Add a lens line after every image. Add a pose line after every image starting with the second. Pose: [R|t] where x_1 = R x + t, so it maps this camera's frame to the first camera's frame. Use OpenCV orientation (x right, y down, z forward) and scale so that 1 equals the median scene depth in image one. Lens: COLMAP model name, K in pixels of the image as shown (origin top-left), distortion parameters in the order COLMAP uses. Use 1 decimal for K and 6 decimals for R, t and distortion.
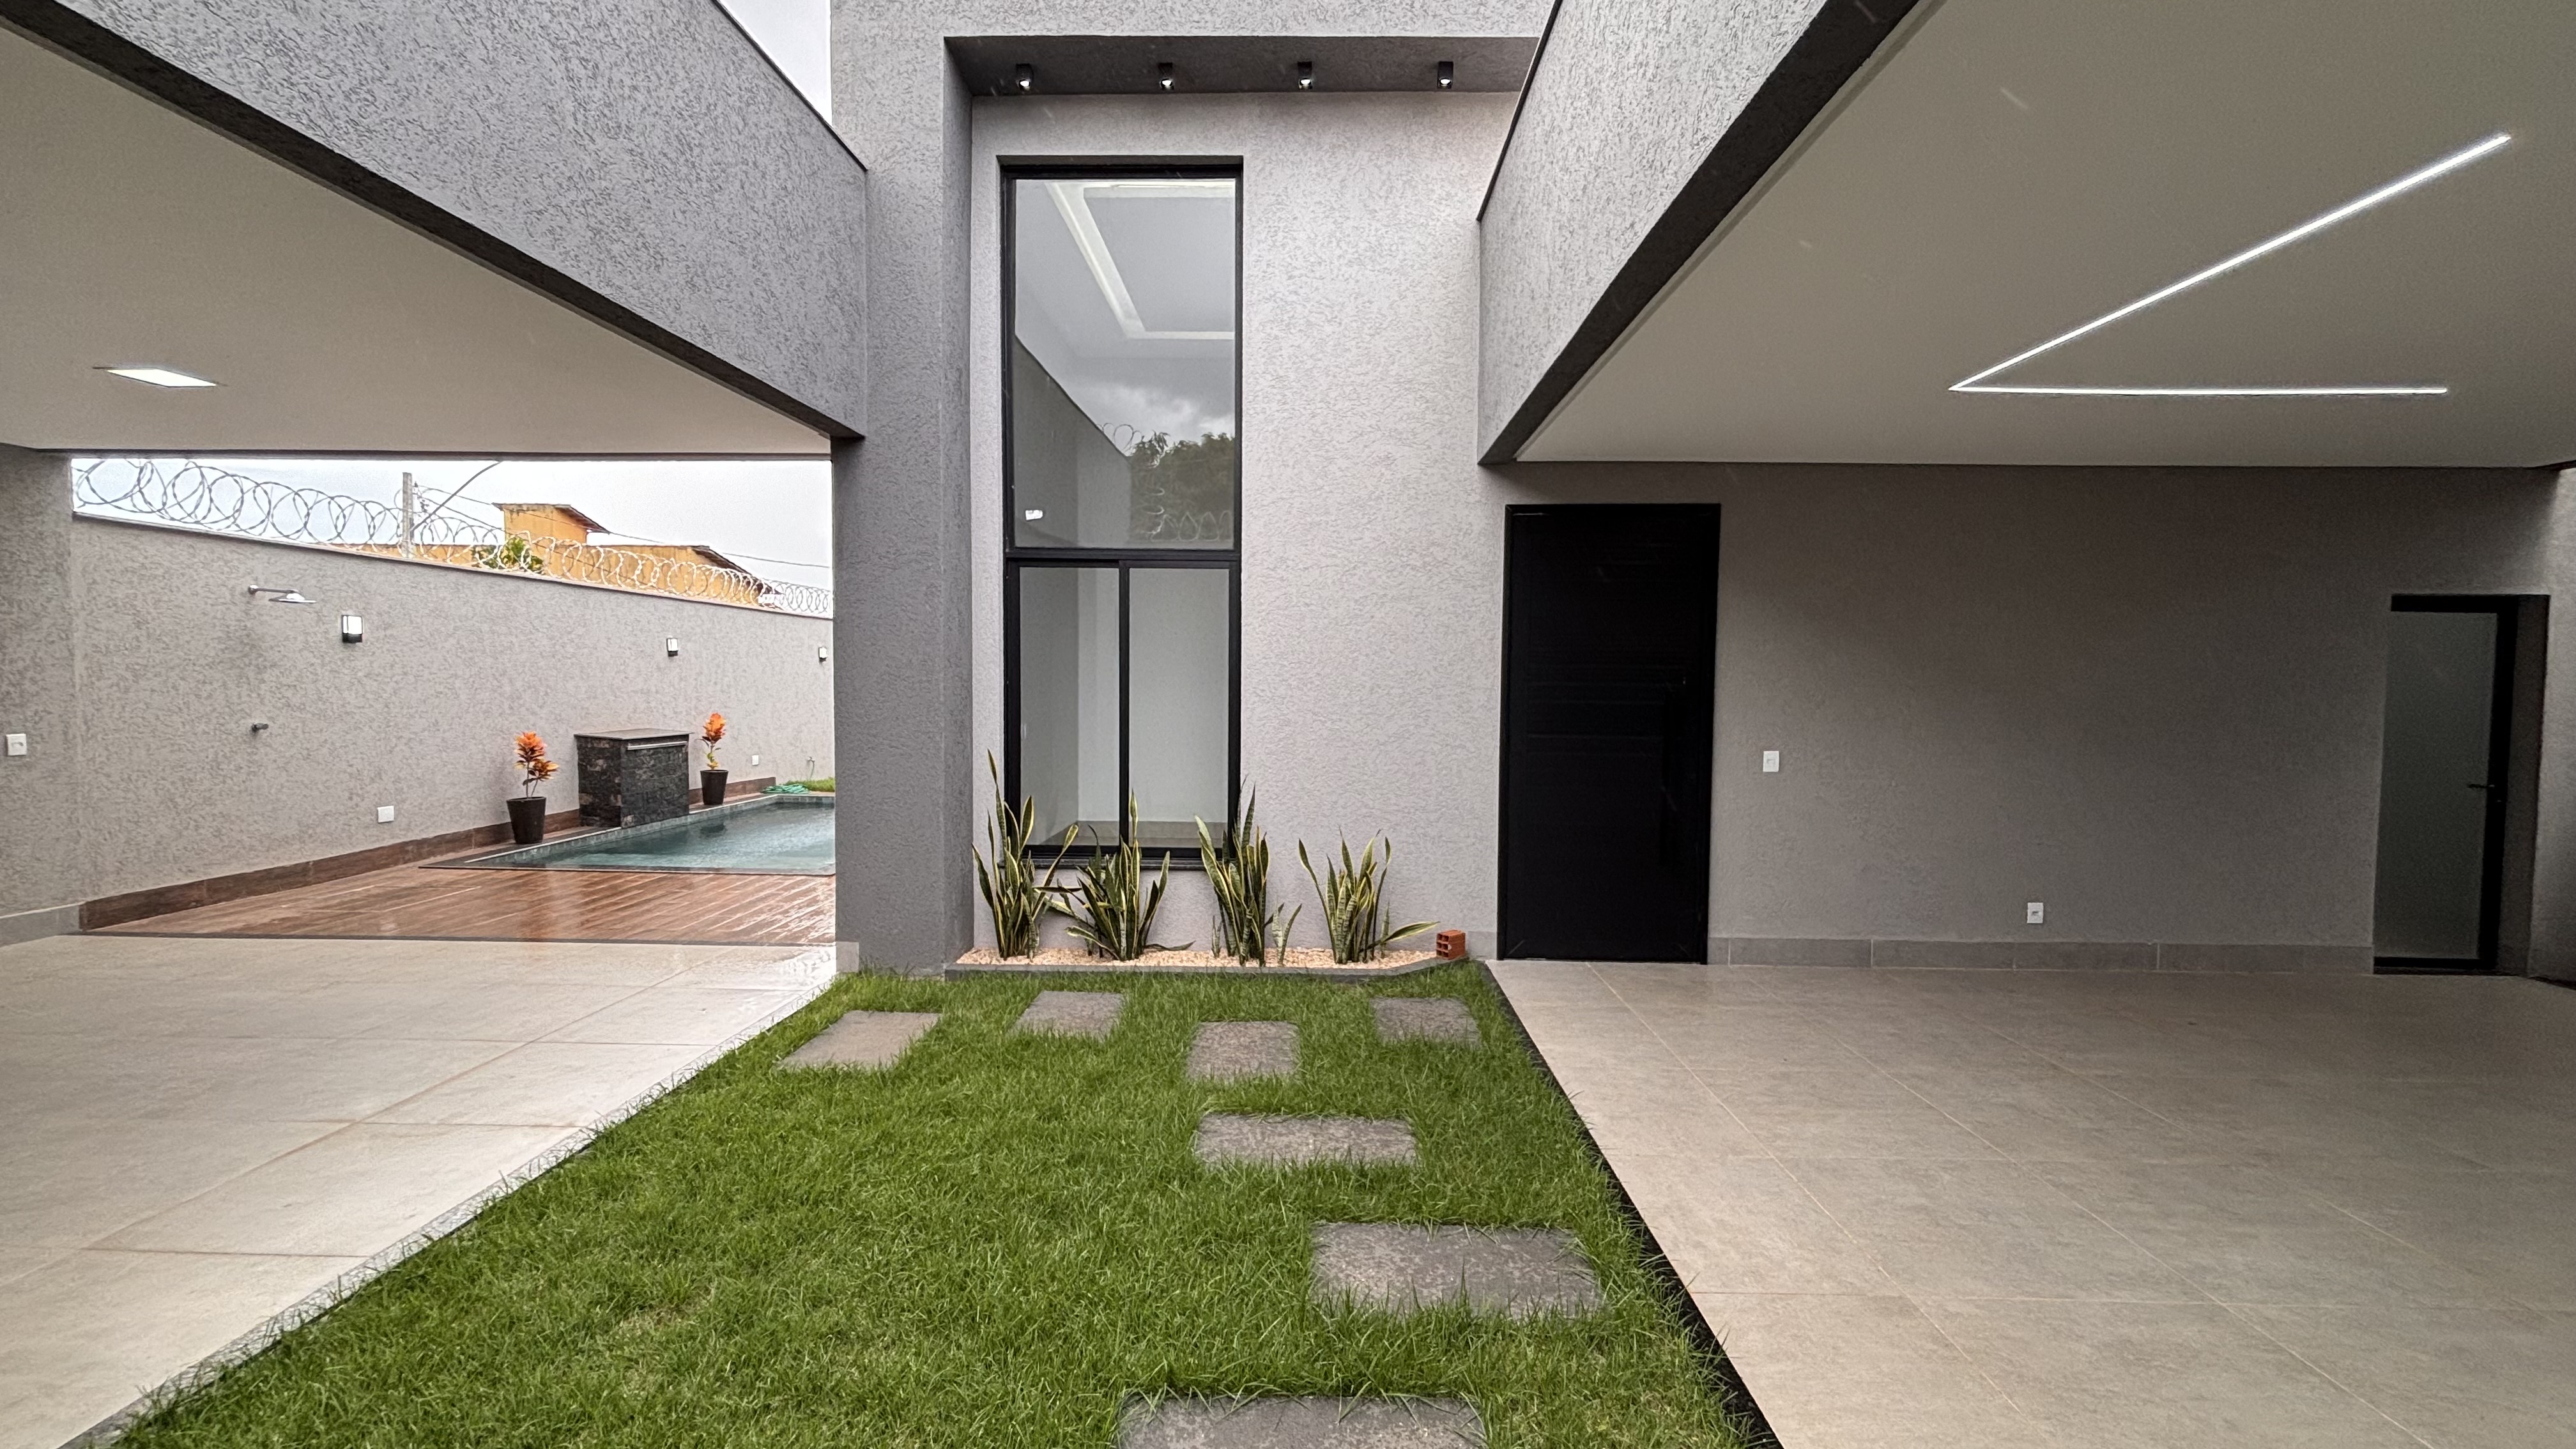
lens RADIAL K [[1042.5, 0, 1270.4], [0, 1042.5, 716.0], [0, 0, 1]] dist [-0.001135, 0.002769]
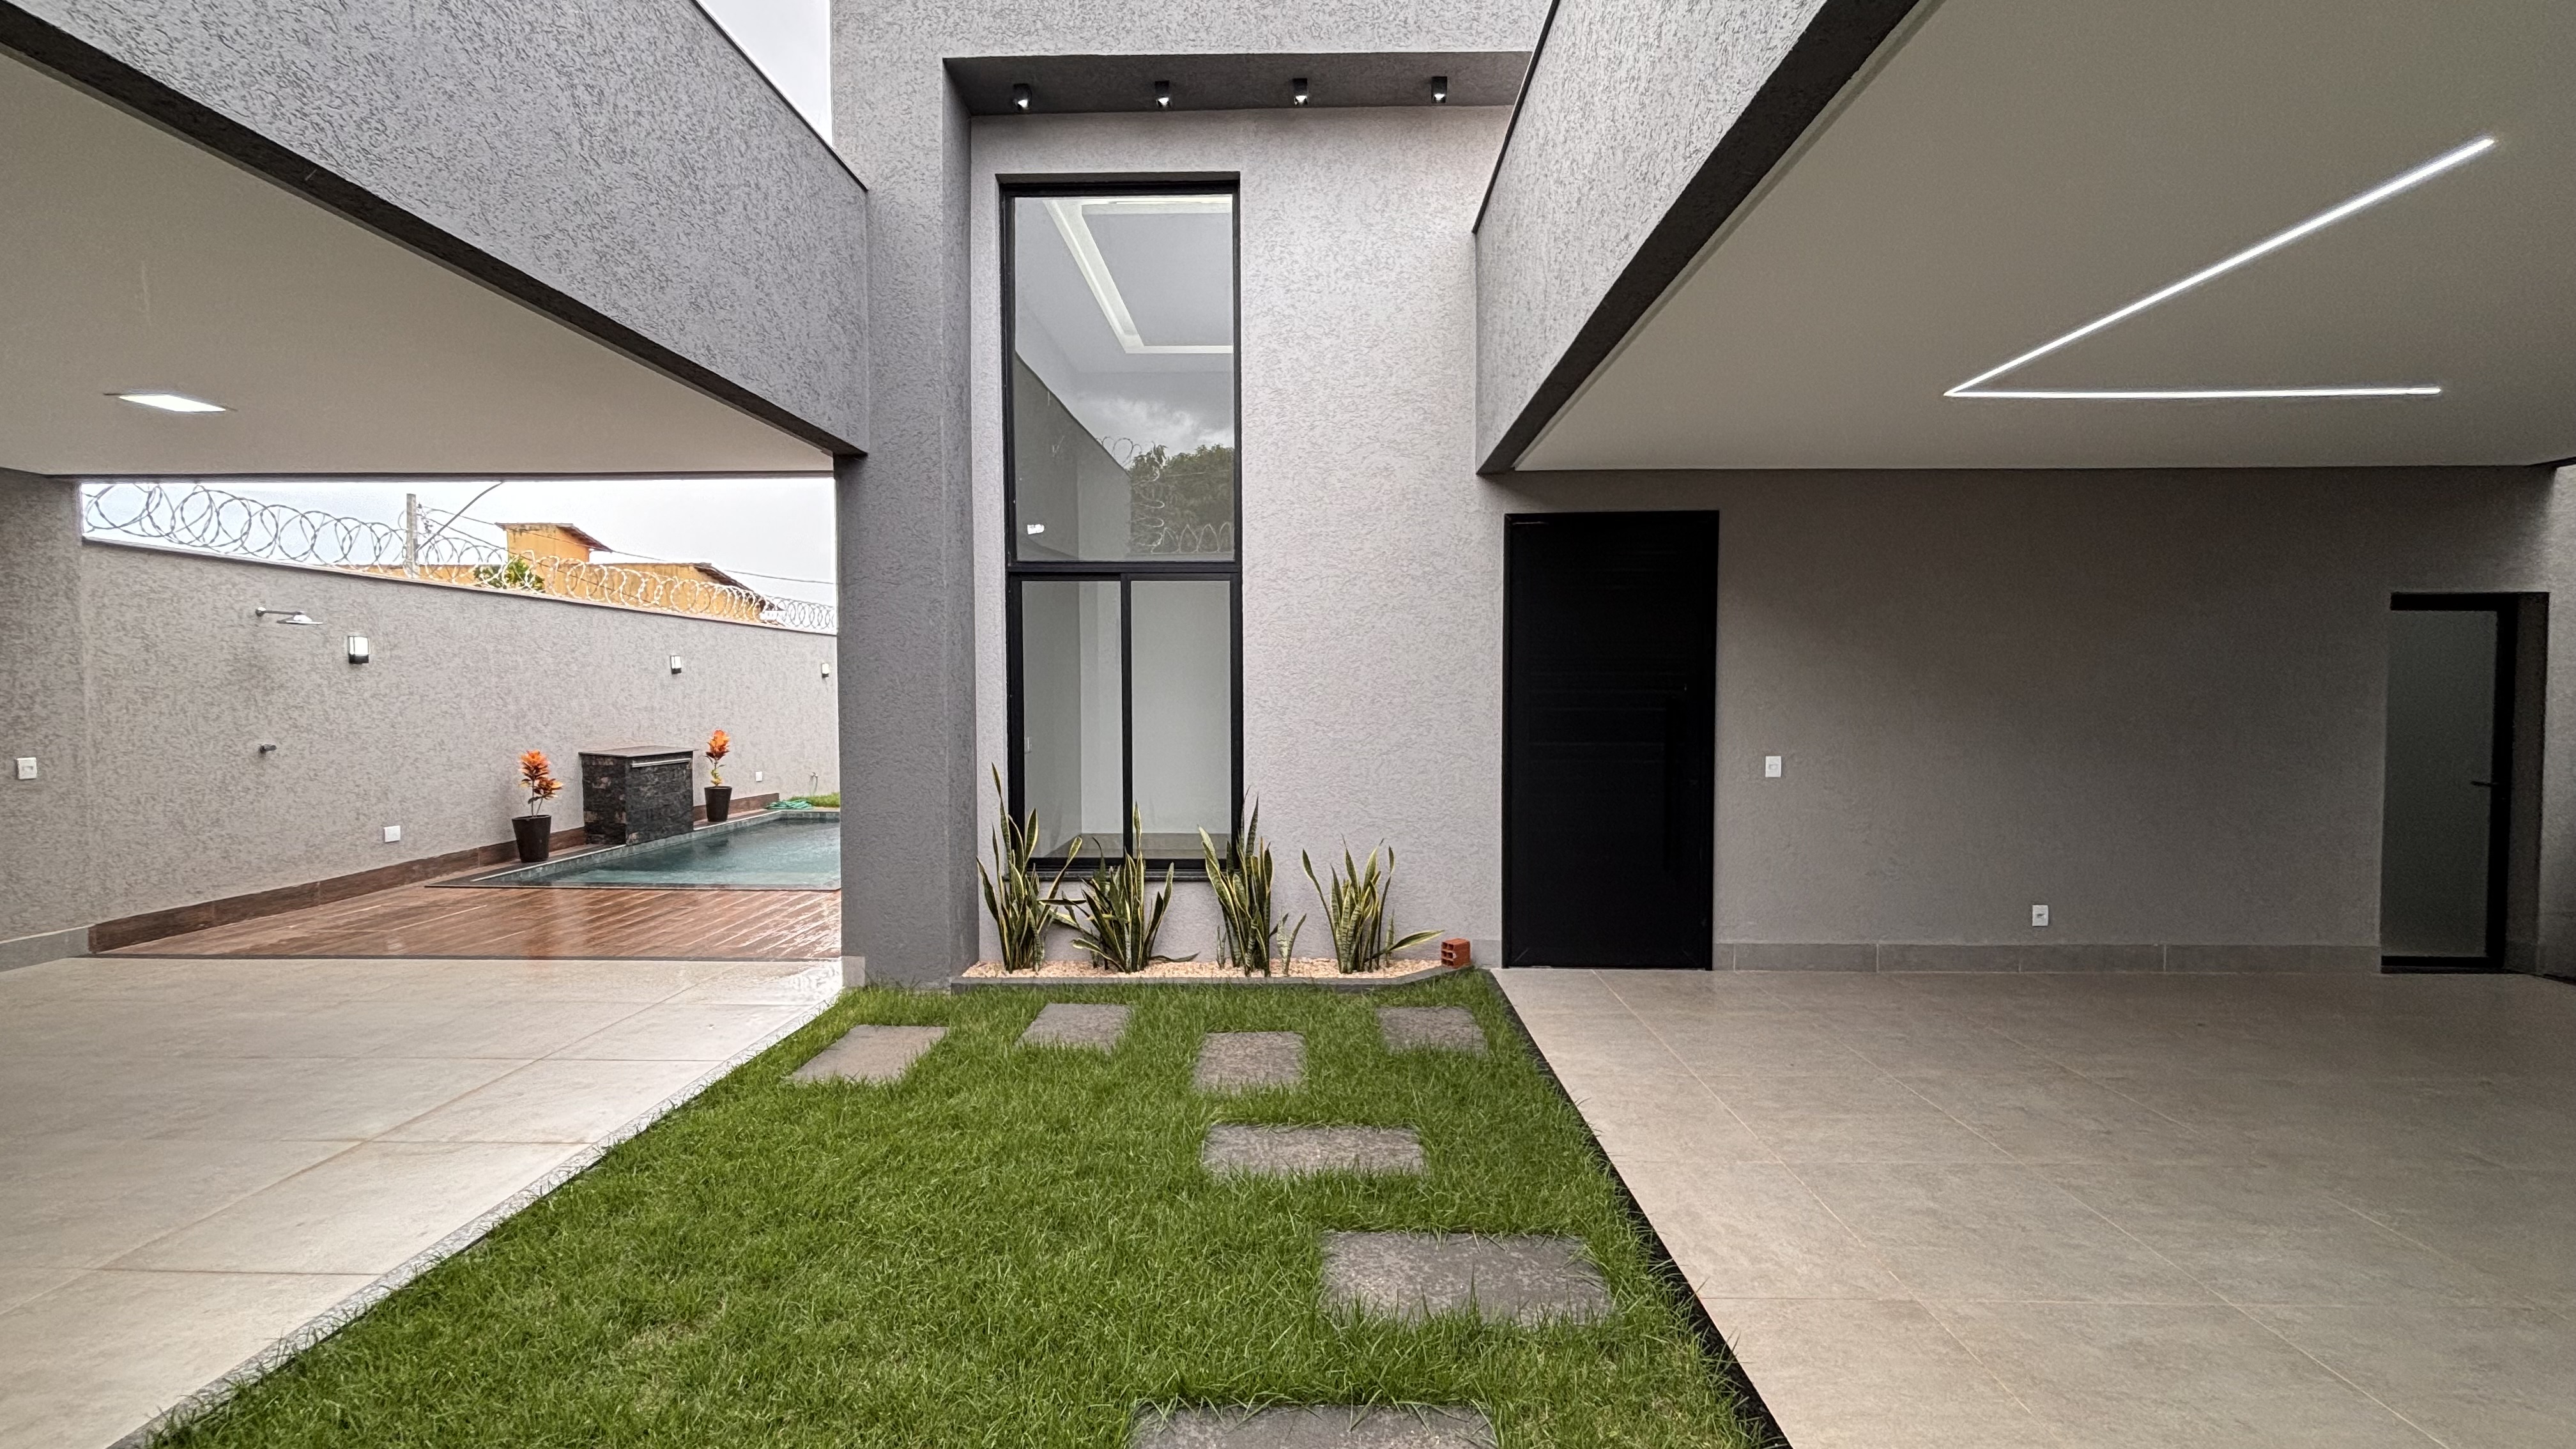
lens RADIAL K [[1042.5, 0, 1269.3], [0, 1042.5, 716.3], [0, 0, 1]] dist [-0.001135, 0.002769]
pose [[0.999939, -0.010770, -0.002396, -0.000970], [0.010745, 0.999891, -0.010141, 0.000307], [0.002505, 0.010115, 0.999946, -0.003377]]
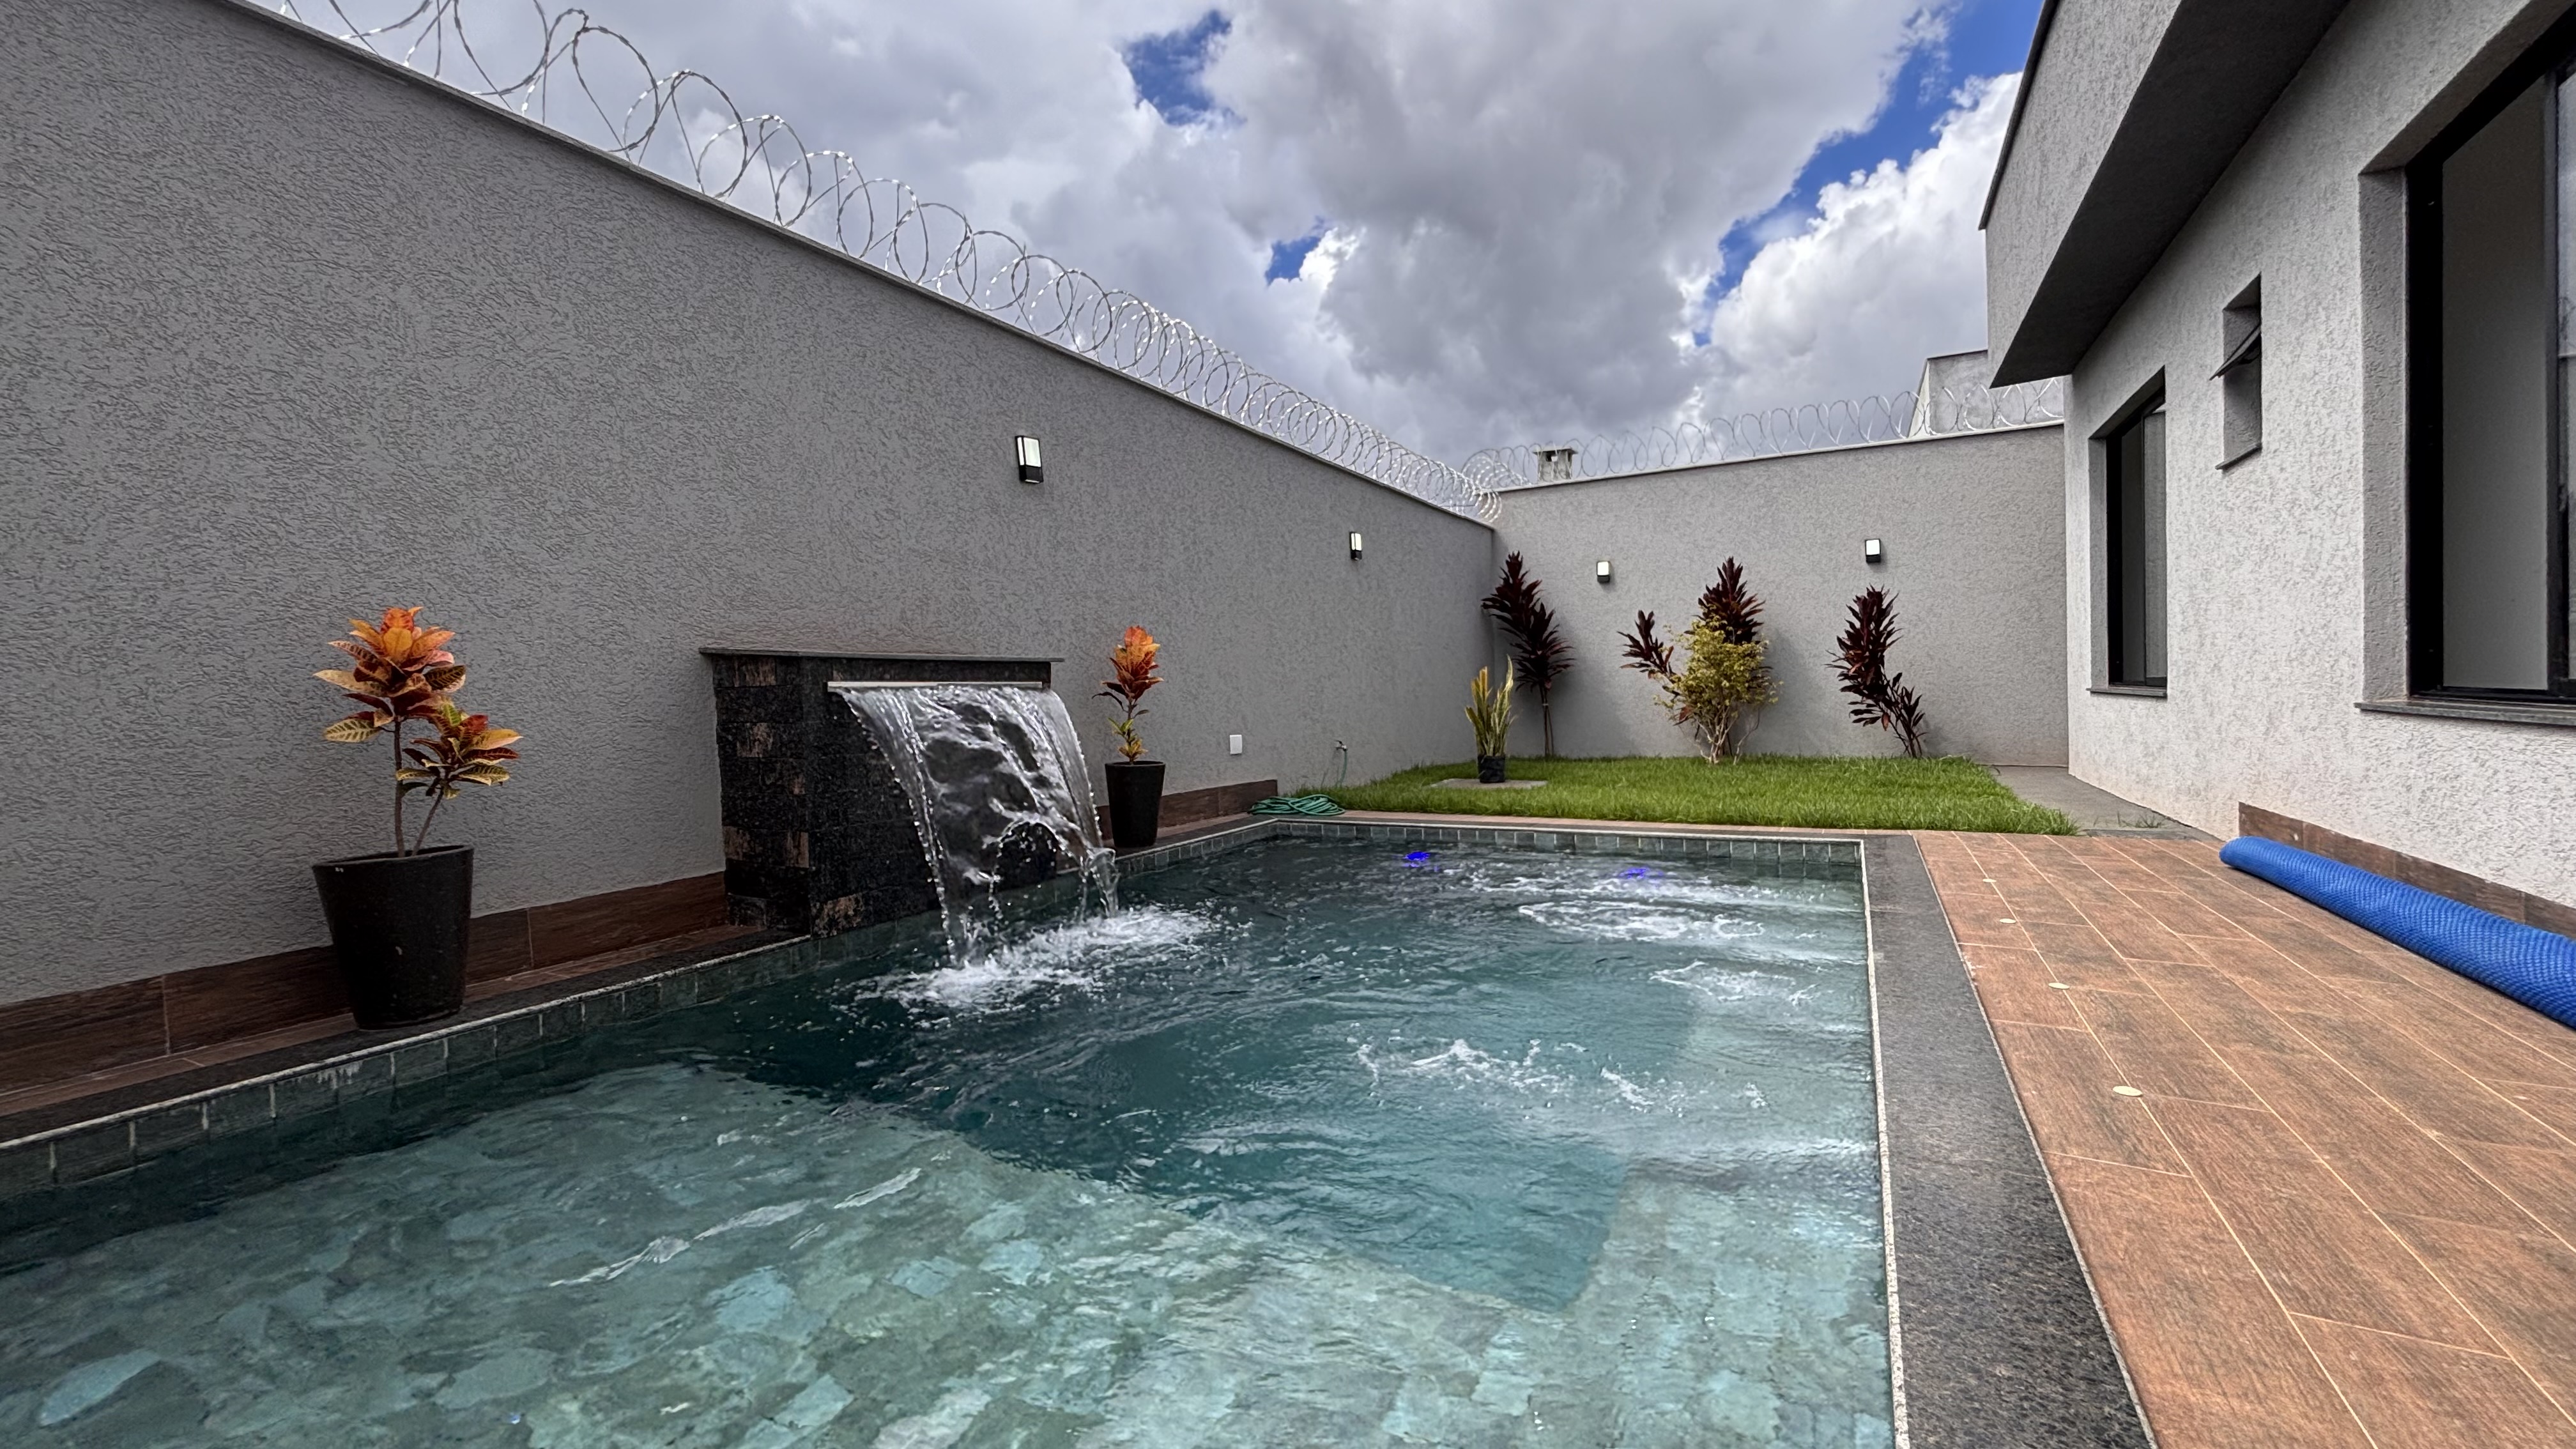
lens RADIAL K [[1042.5, 0, 1310.6], [0, 1042.5, 730.6], [0, 0, 1]] dist [-0.001135, 0.002769]
pose [[0.905831, -0.008781, -0.423549, -0.608380], [0.013751, 0.999868, 0.008680, 0.075620], [0.423417, -0.013687, 0.905832, 1.356322]]
